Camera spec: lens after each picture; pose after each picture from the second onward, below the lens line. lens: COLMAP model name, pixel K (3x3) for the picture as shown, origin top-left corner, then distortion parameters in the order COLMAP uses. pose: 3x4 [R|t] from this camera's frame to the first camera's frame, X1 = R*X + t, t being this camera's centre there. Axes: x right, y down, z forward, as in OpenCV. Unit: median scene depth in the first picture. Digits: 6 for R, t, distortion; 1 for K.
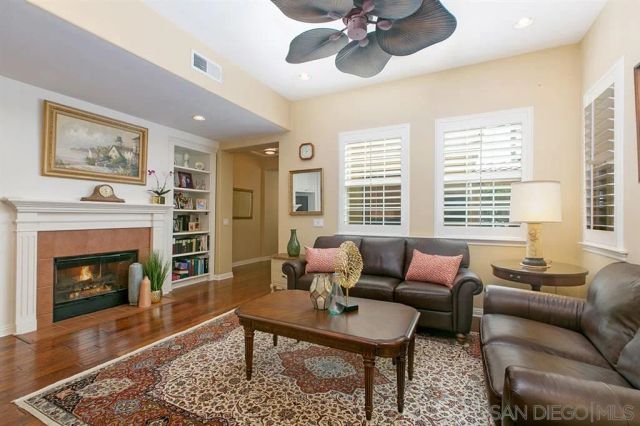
lens RADIAL K [[282.5, 0, 324.2], [0, 282.5, 215.4], [0, 0, 1]] dist [-0.002384, -0.000928]
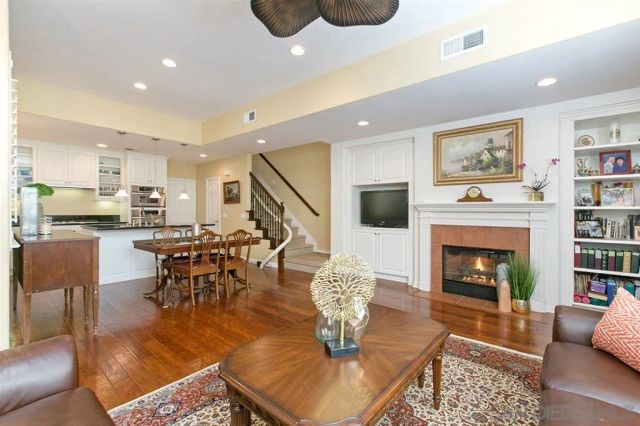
lens RADIAL K [[282.5, 0, 319.0], [0, 282.5, 212.2], [0, 0, 1]] dist [-0.002384, -0.000928]
pose [[-0.248441, 0.000968, -0.968647, 0.454319], [-0.005365, 0.999983, 0.002375, -0.006019], [0.968632, 0.005787, -0.248432, 0.665772]]
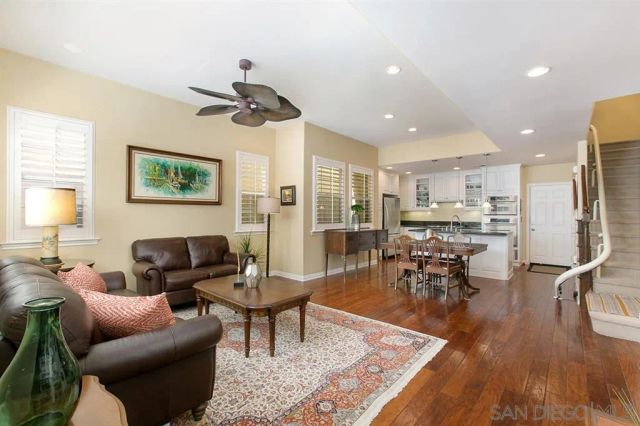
lens RADIAL K [[282.5, 0, 322.6], [0, 282.5, 213.9], [0, 0, 1]] dist [-0.002384, -0.000928]
pose [[-0.964117, -0.006942, 0.265388, -0.428718], [-0.008979, 0.999939, -0.006463, -0.016088], [-0.265326, -0.008614, -0.964120, 1.368255]]
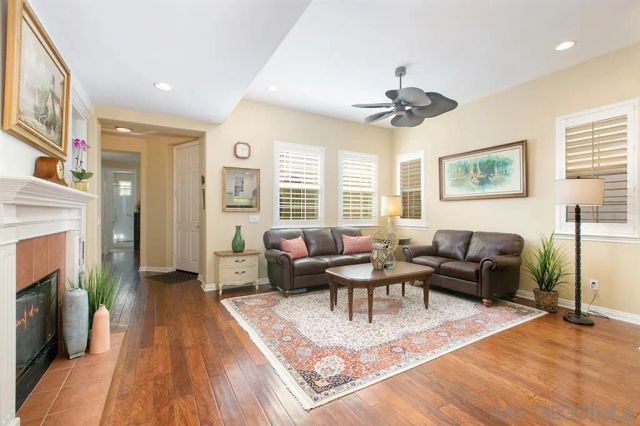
lens RADIAL K [[282.5, 0, 322.3], [0, 282.5, 215.2], [0, 0, 1]] dist [-0.002384, -0.000928]
pose [[0.557362, -0.006897, 0.830241, -0.937789], [-0.004241, 0.999929, 0.011153, -0.001005], [-0.830259, -0.009737, 0.557293, 0.220344]]
